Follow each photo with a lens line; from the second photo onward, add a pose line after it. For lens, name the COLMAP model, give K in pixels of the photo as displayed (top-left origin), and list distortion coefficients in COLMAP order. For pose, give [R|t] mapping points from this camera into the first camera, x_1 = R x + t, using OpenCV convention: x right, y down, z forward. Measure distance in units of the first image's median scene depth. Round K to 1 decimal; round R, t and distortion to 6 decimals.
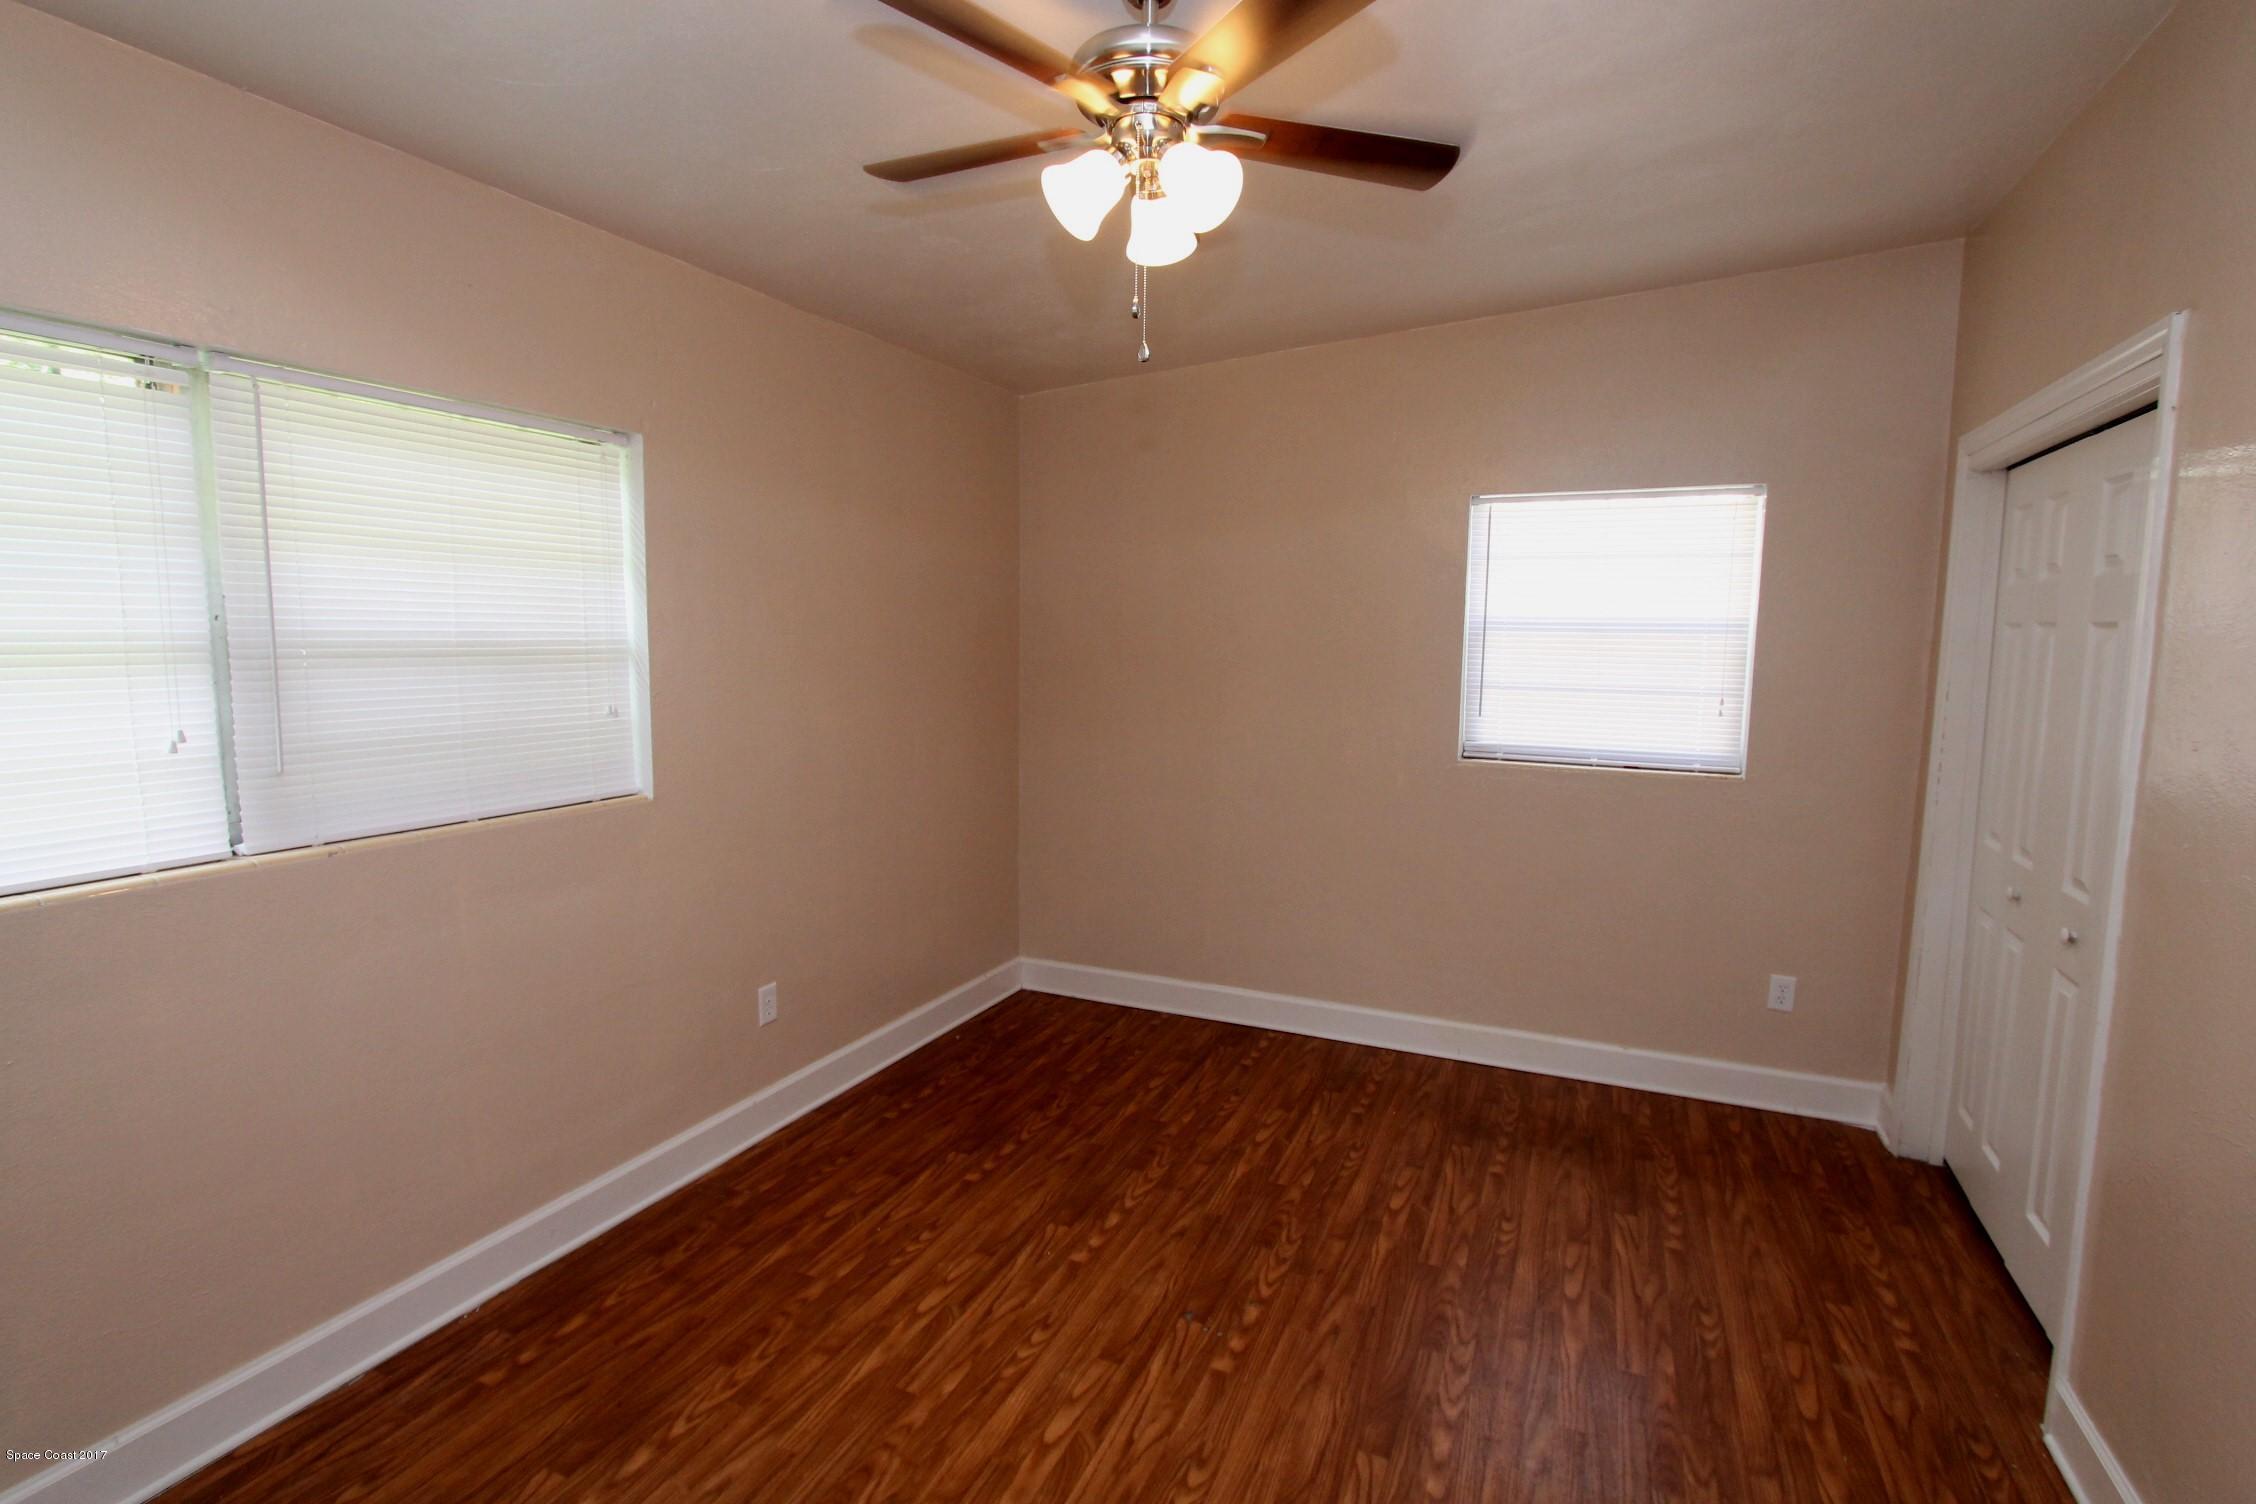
lens RADIAL K [[1061.9, 0, 1139.1], [0, 1061.9, 745.6], [0, 0, 1]] dist [-0.018450, 0.004319]
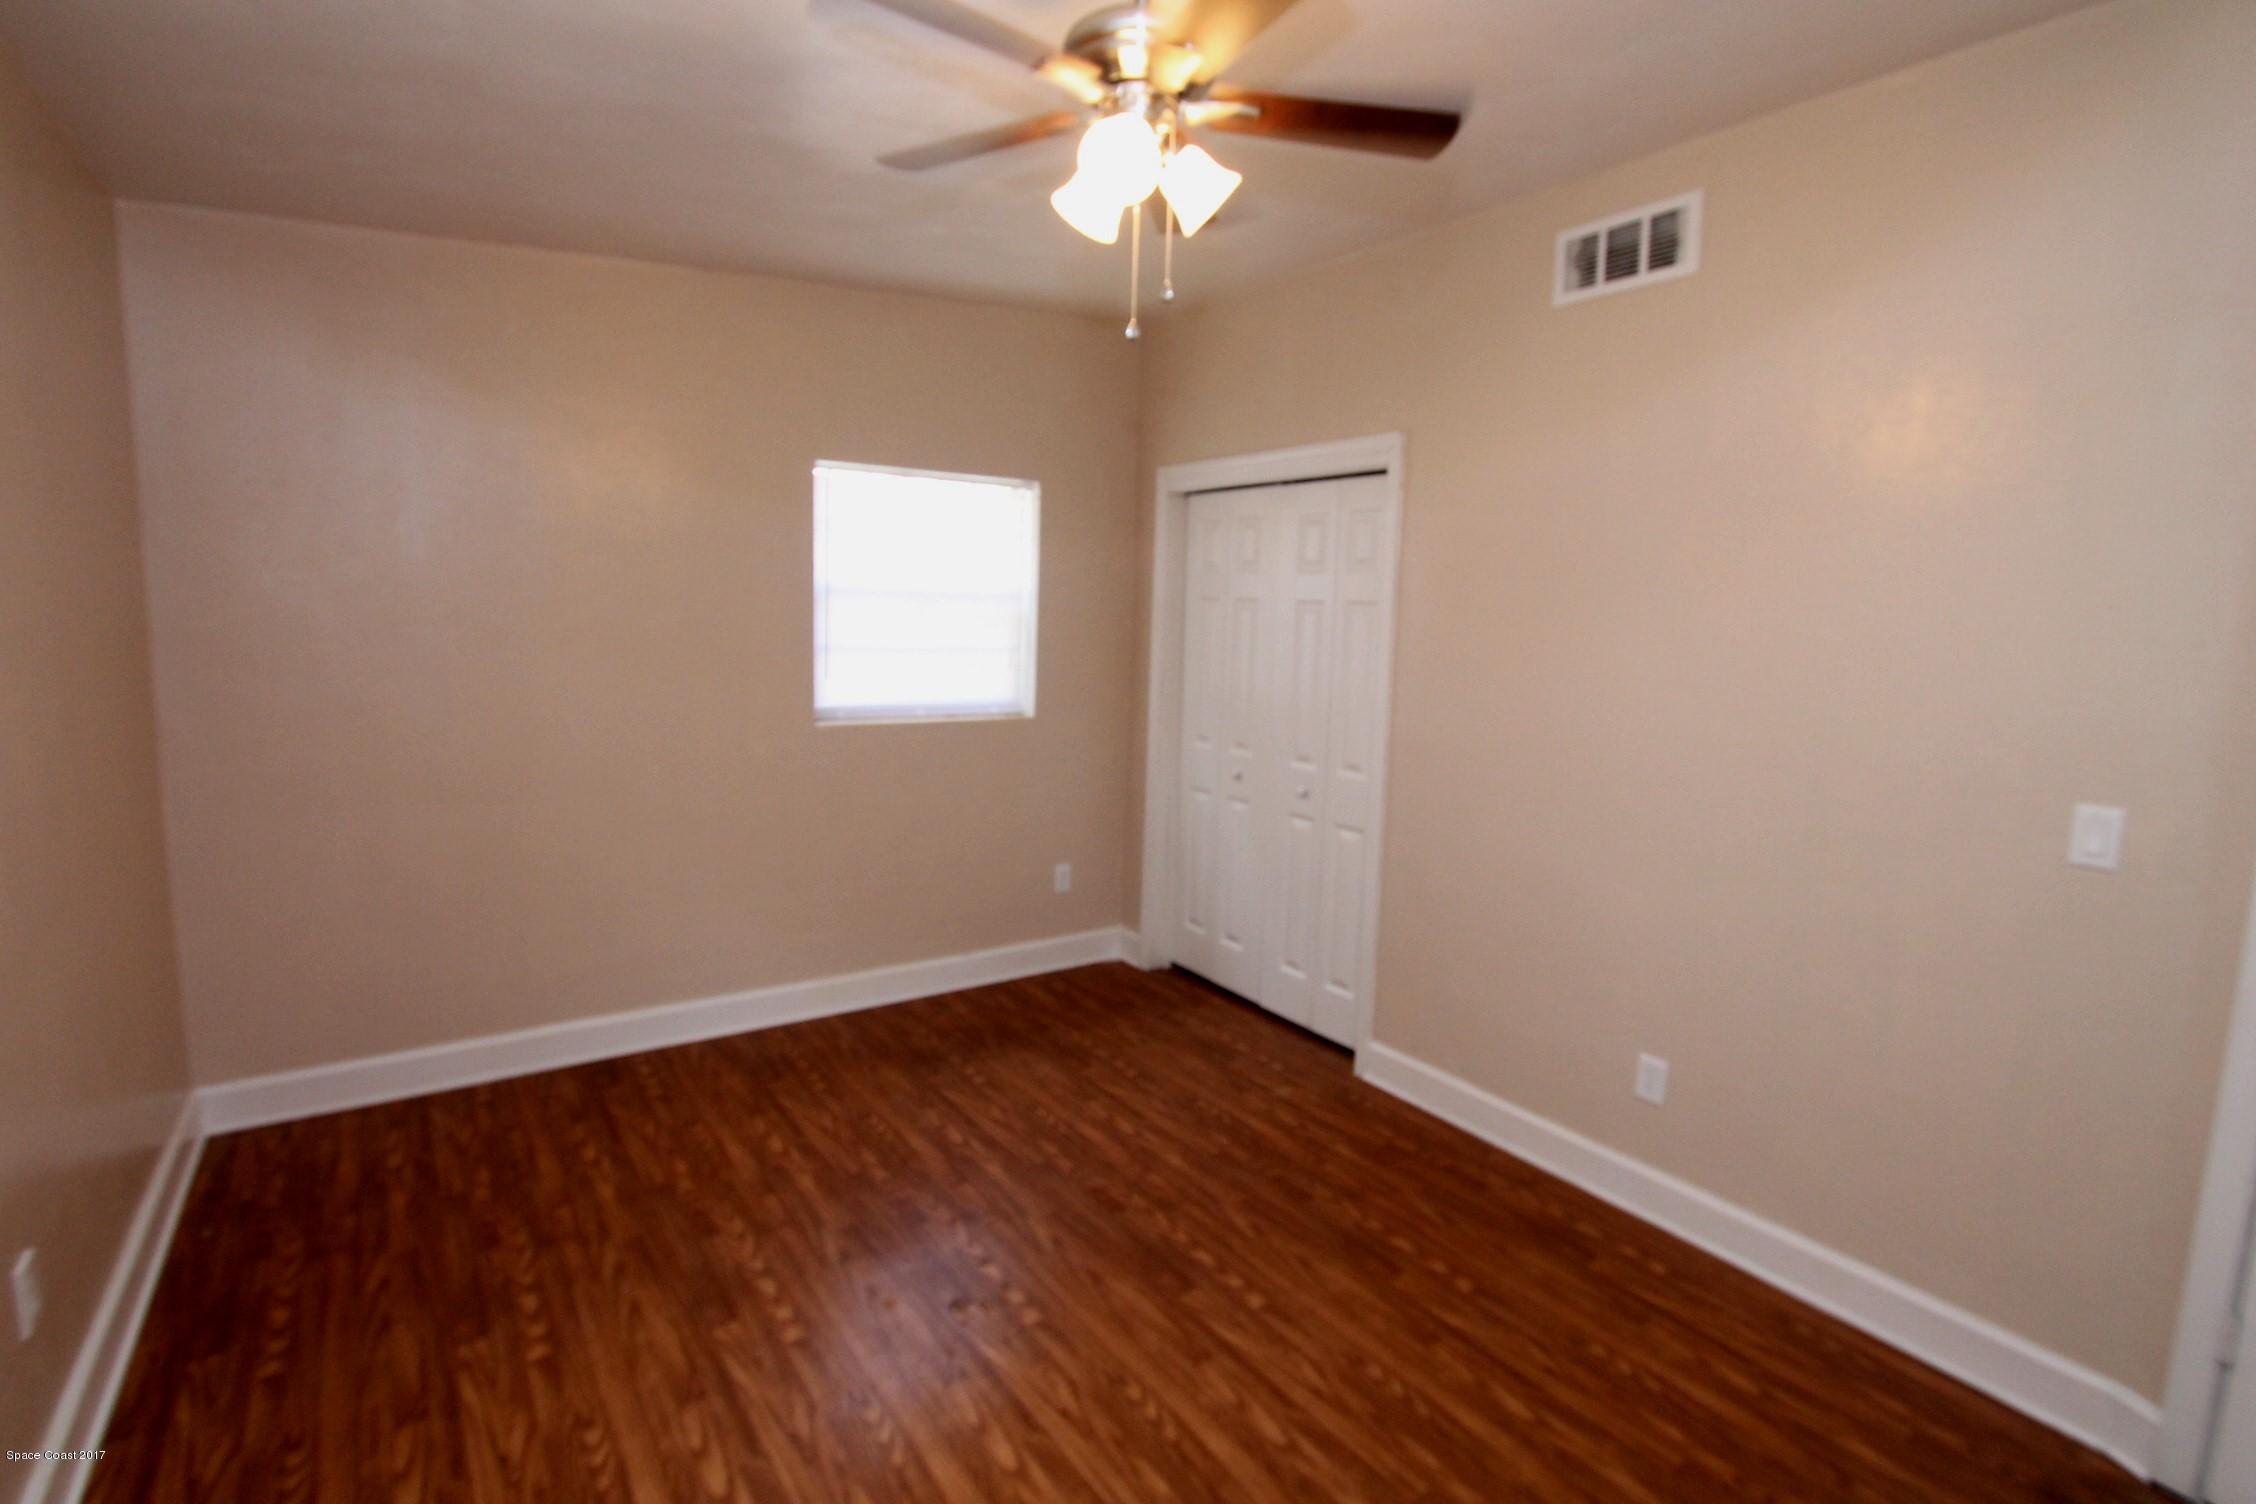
lens RADIAL K [[1061.9, 0, 1133.3], [0, 1061.9, 764.7], [0, 0, 1]] dist [-0.018450, 0.004319]
pose [[0.518374, -0.118240, 0.846940, -0.456639], [0.069340, 0.992945, 0.096184, -0.024872], [-0.852338, 0.008867, 0.522916, 0.254332]]
